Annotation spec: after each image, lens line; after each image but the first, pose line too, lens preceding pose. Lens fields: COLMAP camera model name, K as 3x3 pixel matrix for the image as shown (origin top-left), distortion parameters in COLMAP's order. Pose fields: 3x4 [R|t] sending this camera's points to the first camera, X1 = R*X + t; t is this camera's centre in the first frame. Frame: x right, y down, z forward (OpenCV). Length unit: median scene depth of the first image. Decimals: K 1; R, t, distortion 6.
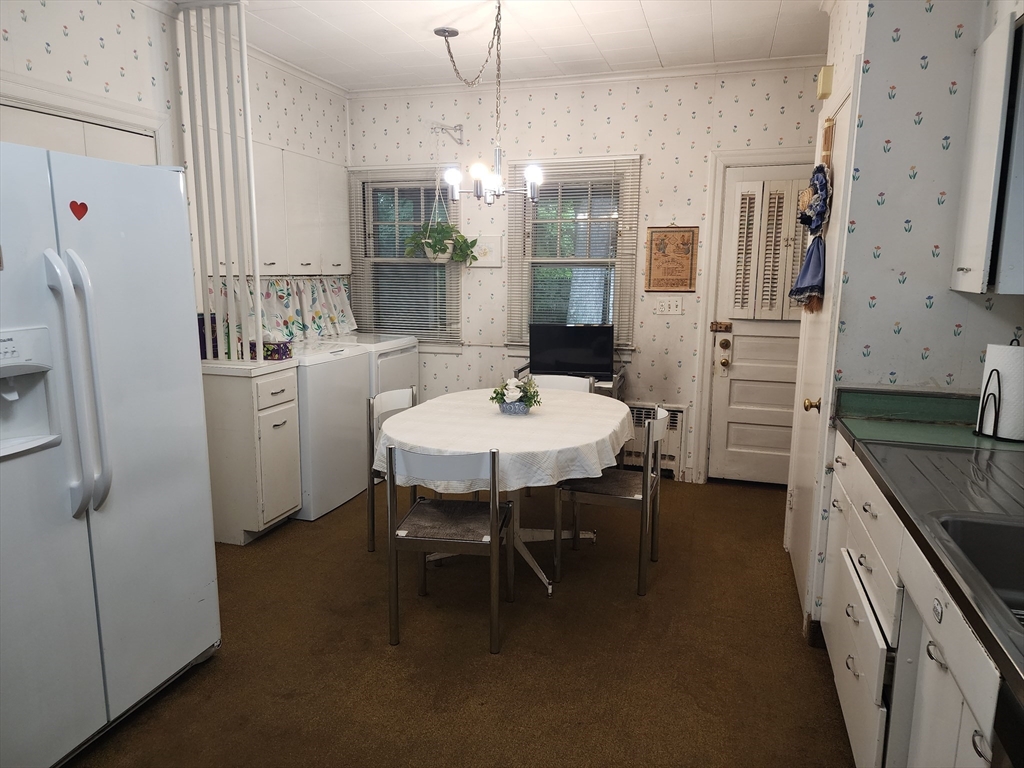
lens RADIAL K [[673.9, 0, 512.0], [0, 673.9, 384.0], [0, 0, 1]] dist [0.070358, -0.083218]
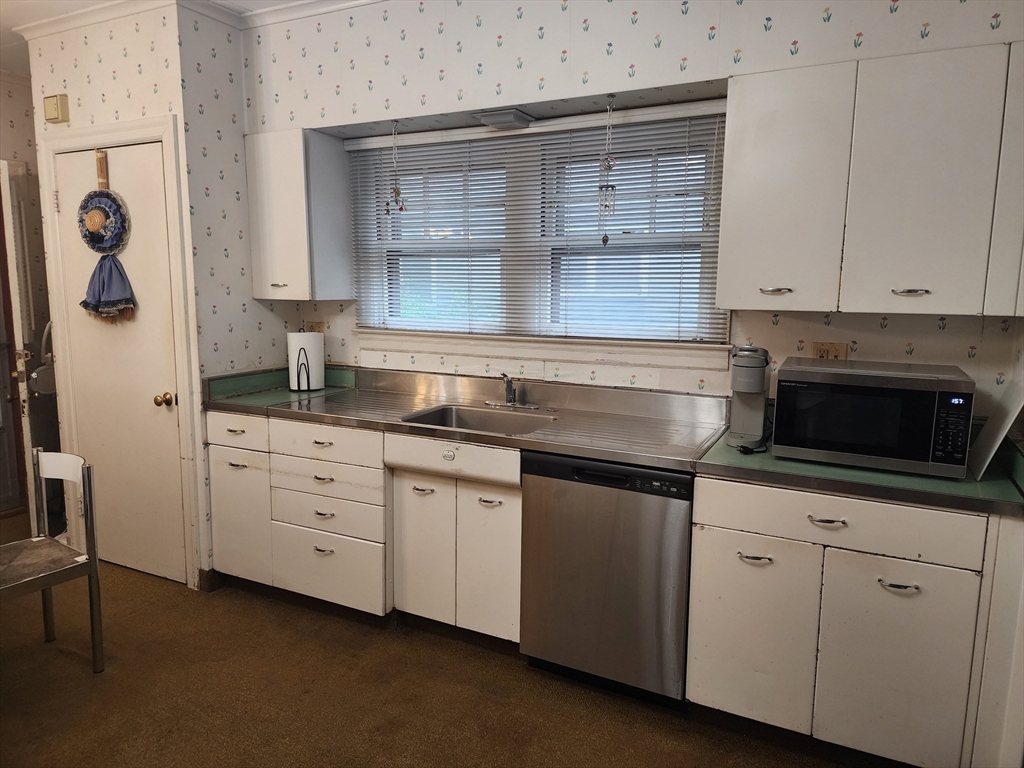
lens RADIAL K [[678.4, 0, 509.2], [0, 678.4, 377.5], [0, 0, 1]] dist [0.084900, -0.089823]
pose [[0.160927, -0.139357, 0.977078, -0.382482], [0.163430, 0.980077, 0.112868, -0.027341], [-0.973341, 0.141521, 0.180496, 0.128772]]
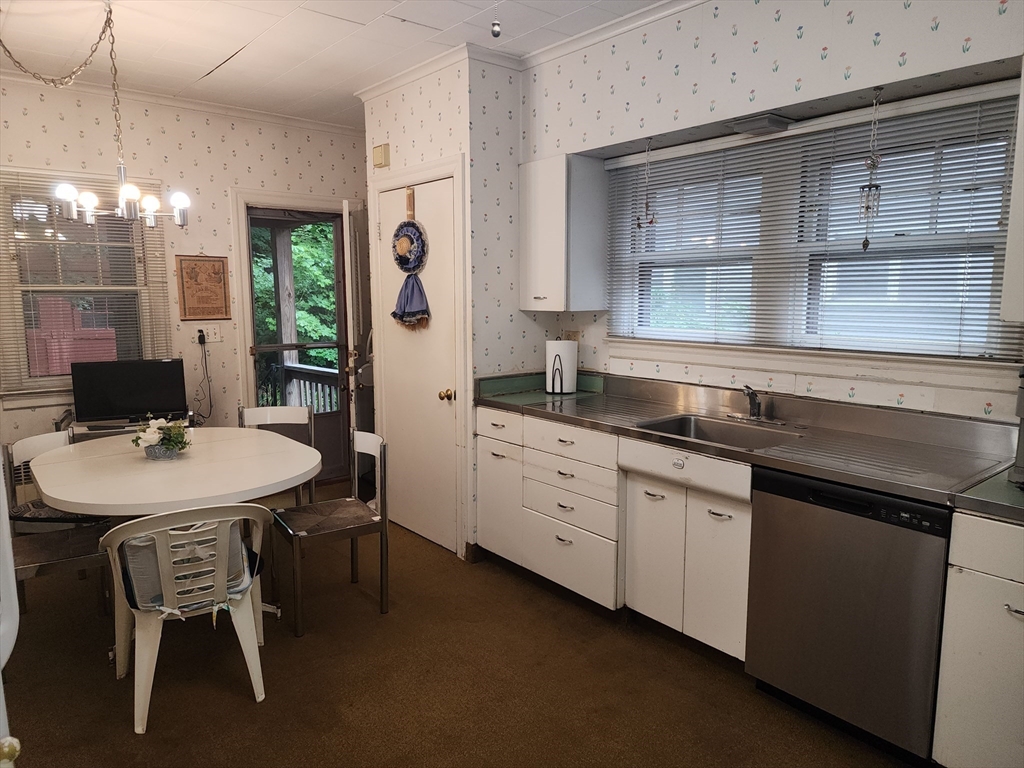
lens RADIAL K [[673.9, 0, 512.0], [0, 673.9, 384.0], [0, 0, 1]] dist [0.070358, -0.083218]
pose [[0.539542, -0.120256, 0.833326, -0.391058], [0.150162, 0.987623, 0.045298, -0.021123], [-0.828460, 0.100694, 0.550922, 0.082243]]
